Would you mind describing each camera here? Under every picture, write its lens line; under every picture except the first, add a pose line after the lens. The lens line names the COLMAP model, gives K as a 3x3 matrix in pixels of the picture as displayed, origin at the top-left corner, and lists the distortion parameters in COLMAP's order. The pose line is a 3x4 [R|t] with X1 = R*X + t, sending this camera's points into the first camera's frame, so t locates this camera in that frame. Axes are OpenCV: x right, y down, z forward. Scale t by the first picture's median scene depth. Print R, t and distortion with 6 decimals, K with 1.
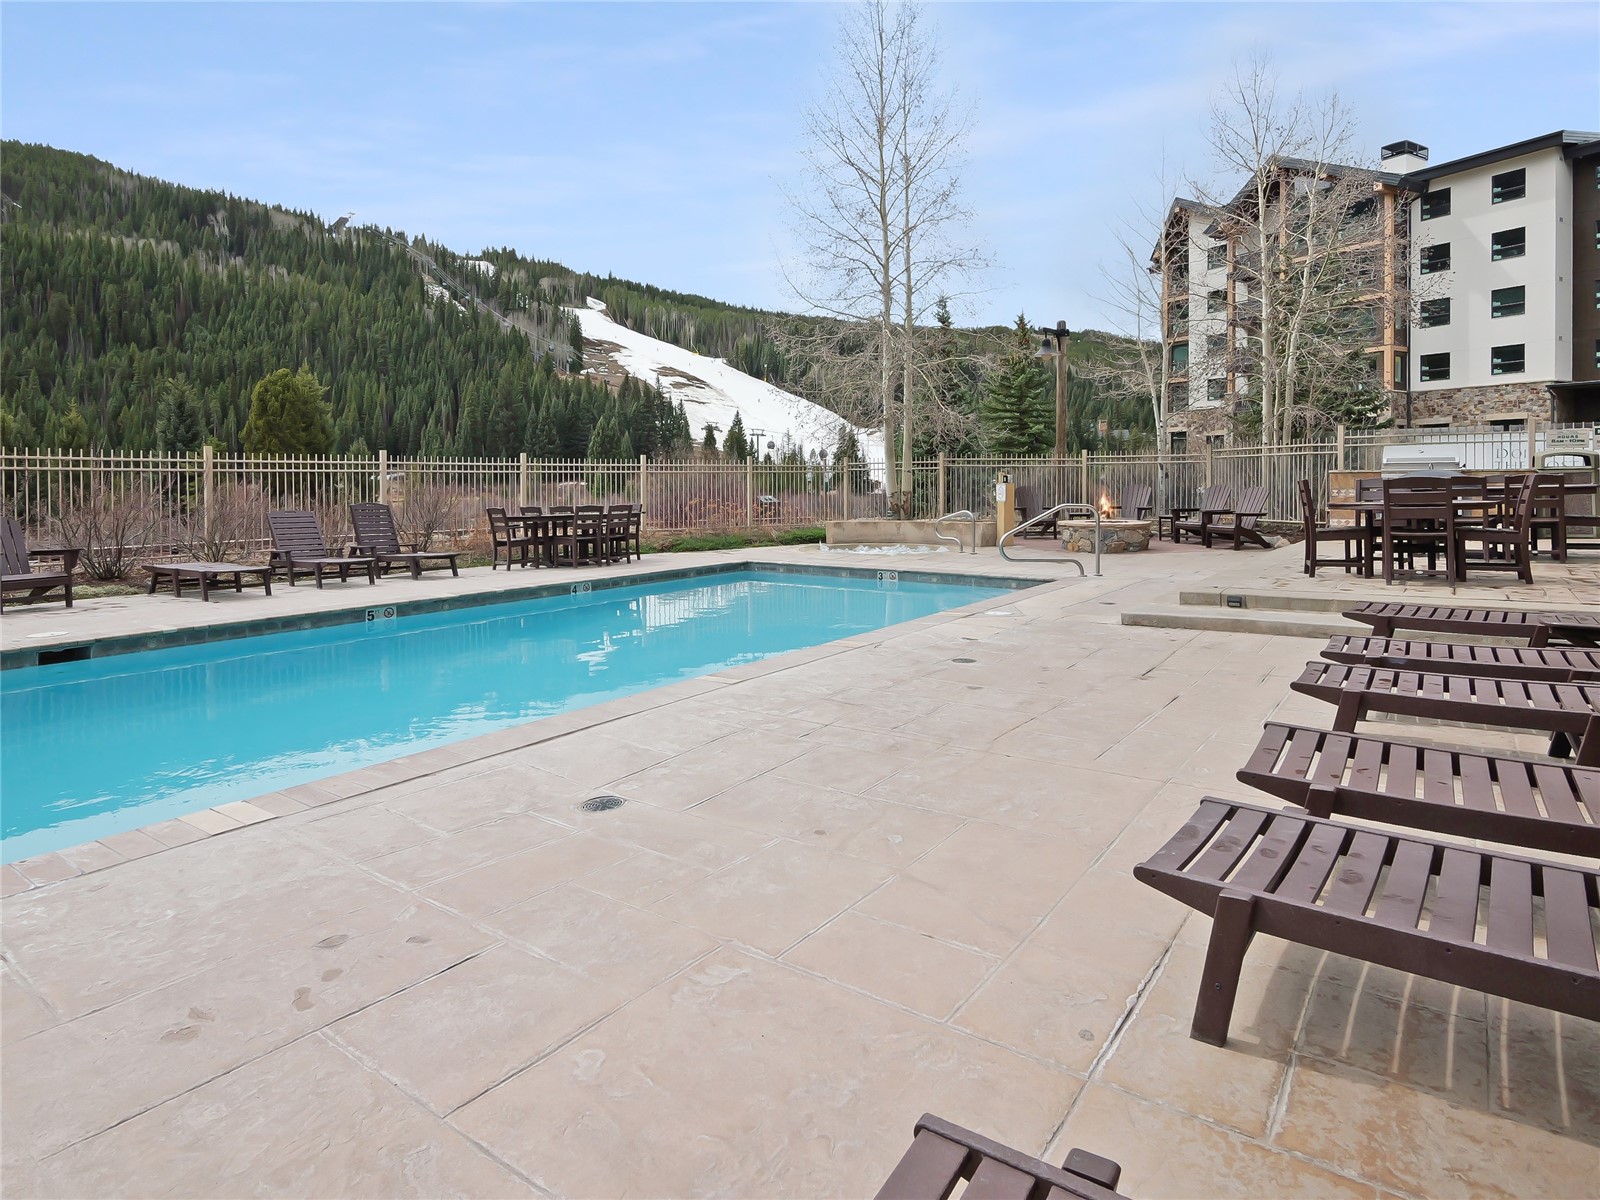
lens RADIAL K [[918.2, 0, 838.3], [0, 918.2, 489.3], [0, 0, 1]] dist [0.000382, -0.001188]
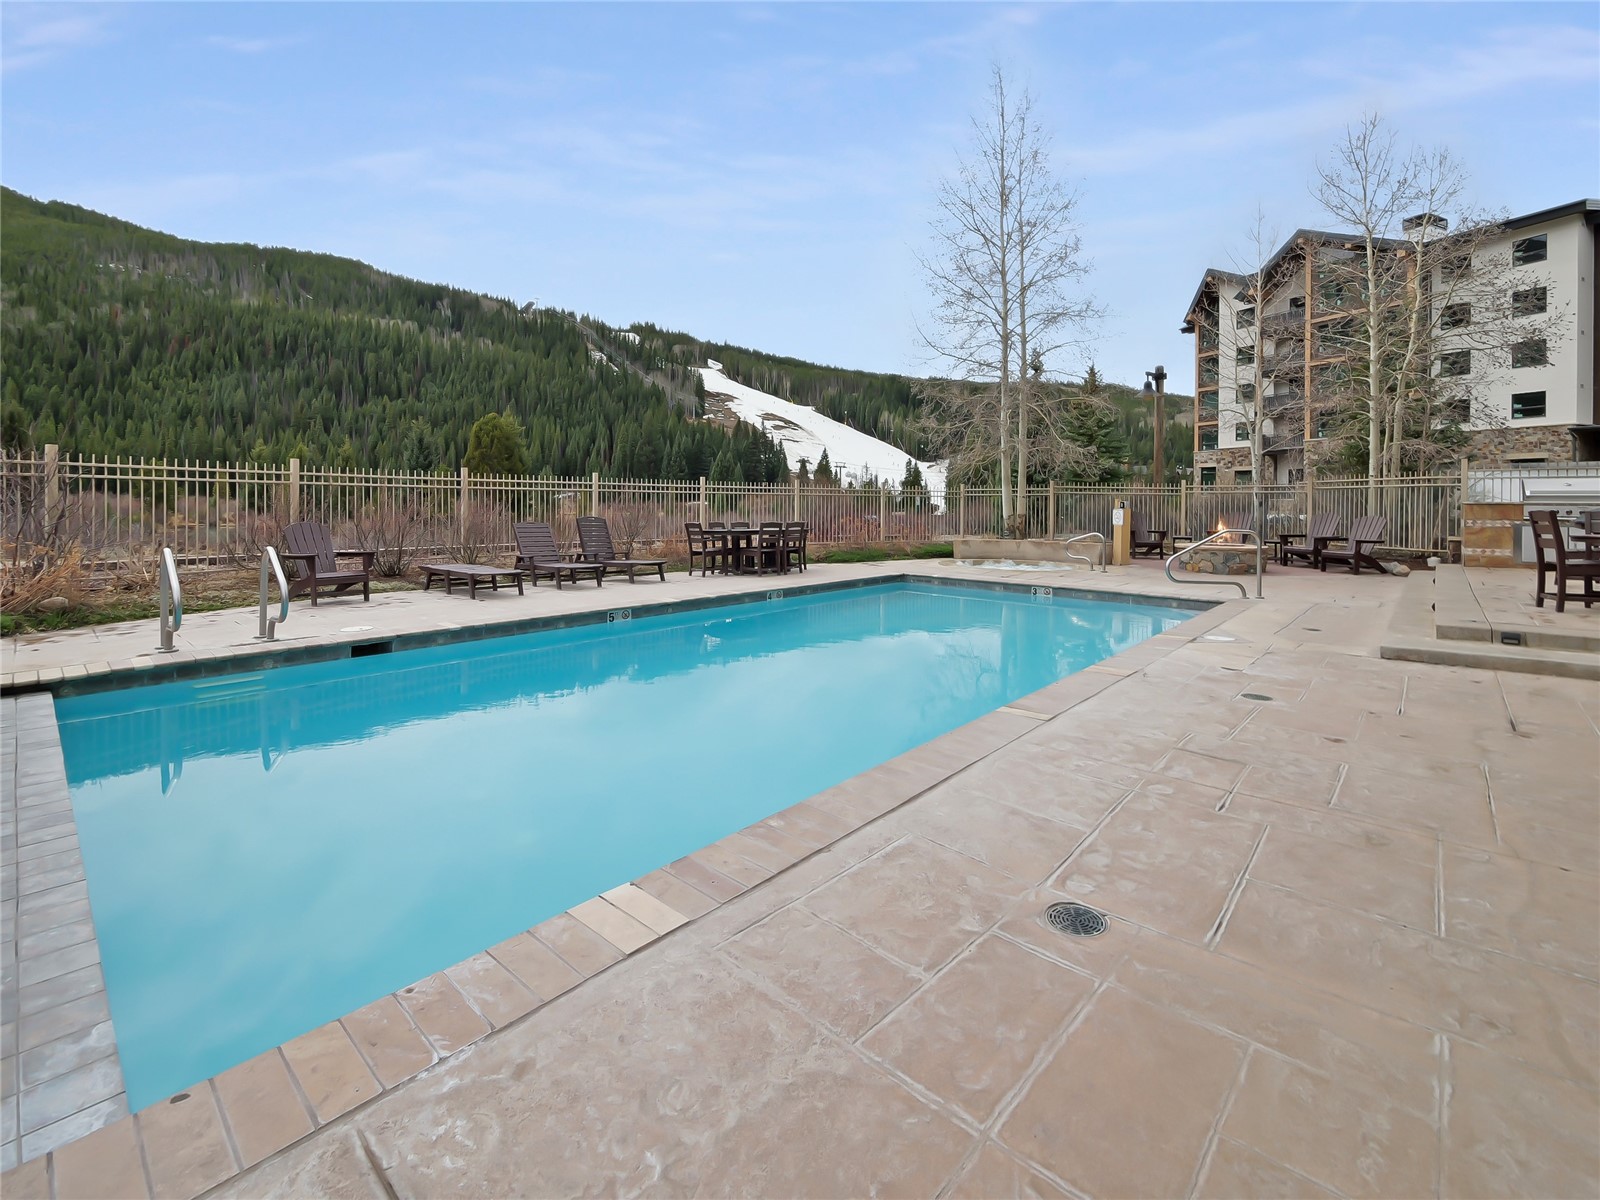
lens RADIAL K [[671.7, 0, 772.0], [0, 671.7, 512.3], [0, 0, 1]] dist [-0.005049, 0.000443]
pose [[0.993289, 0.017069, -0.114393, -0.114969], [-0.016547, 0.999848, 0.005515, 0.000225], [0.114469, -0.003585, 0.993420, 0.104440]]
